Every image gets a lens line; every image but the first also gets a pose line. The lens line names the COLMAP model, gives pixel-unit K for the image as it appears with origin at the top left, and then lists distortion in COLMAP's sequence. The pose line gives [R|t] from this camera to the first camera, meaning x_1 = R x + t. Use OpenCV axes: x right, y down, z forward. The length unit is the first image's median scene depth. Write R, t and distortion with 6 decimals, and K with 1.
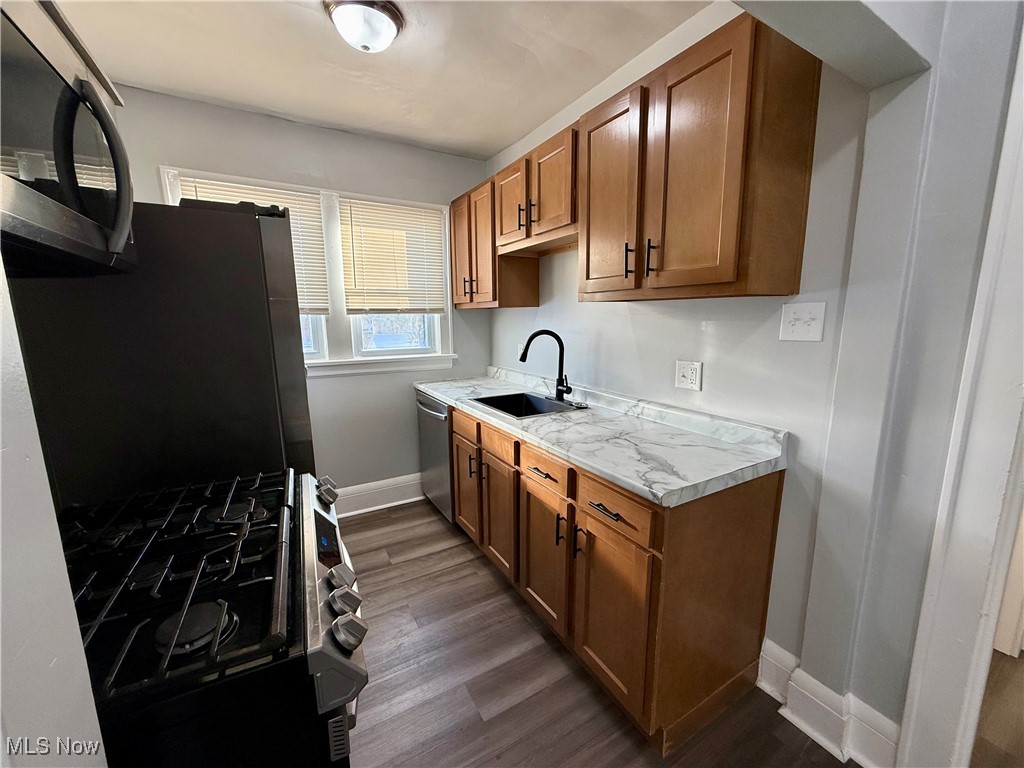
lens RADIAL K [[408.1, 0, 512.3], [0, 408.1, 380.5], [0, 0, 1]] dist [0.001379, -0.000124]
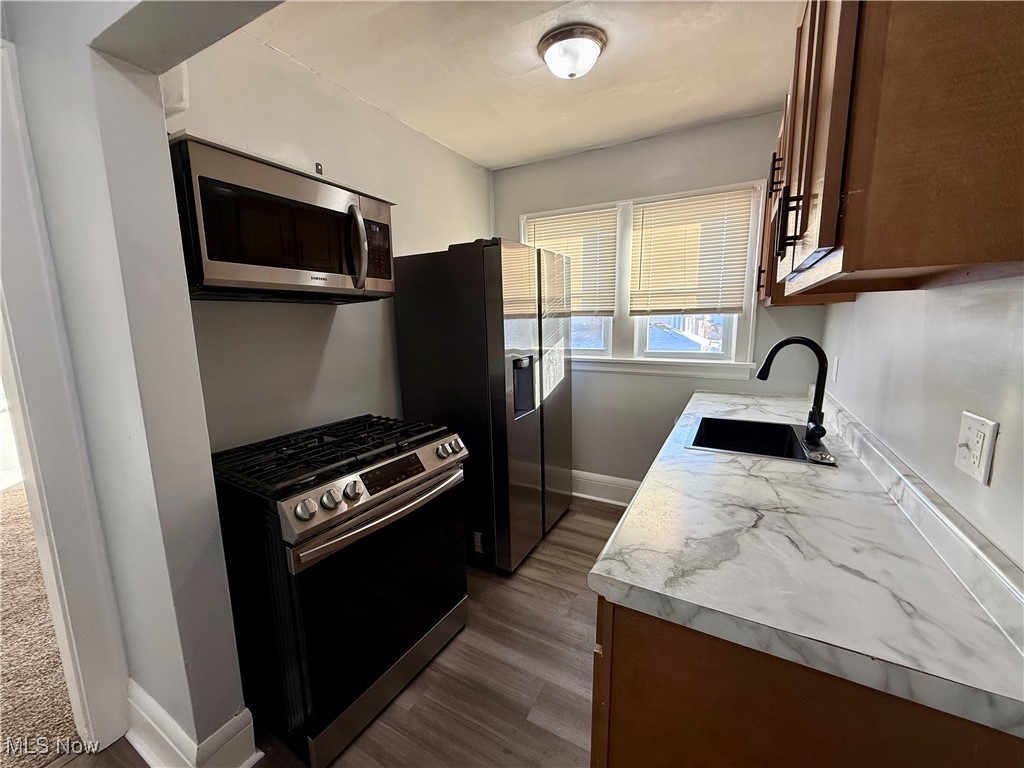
lens RADIAL K [[408.1, 0, 510.9], [0, 408.1, 380.9], [0, 0, 1]] dist [0.001379, -0.000124]
pose [[0.510204, 0.127134, -0.850605, 0.435628], [-0.124580, 0.989508, 0.073170, -0.042680], [0.850983, 0.068637, 0.520689, 0.250212]]
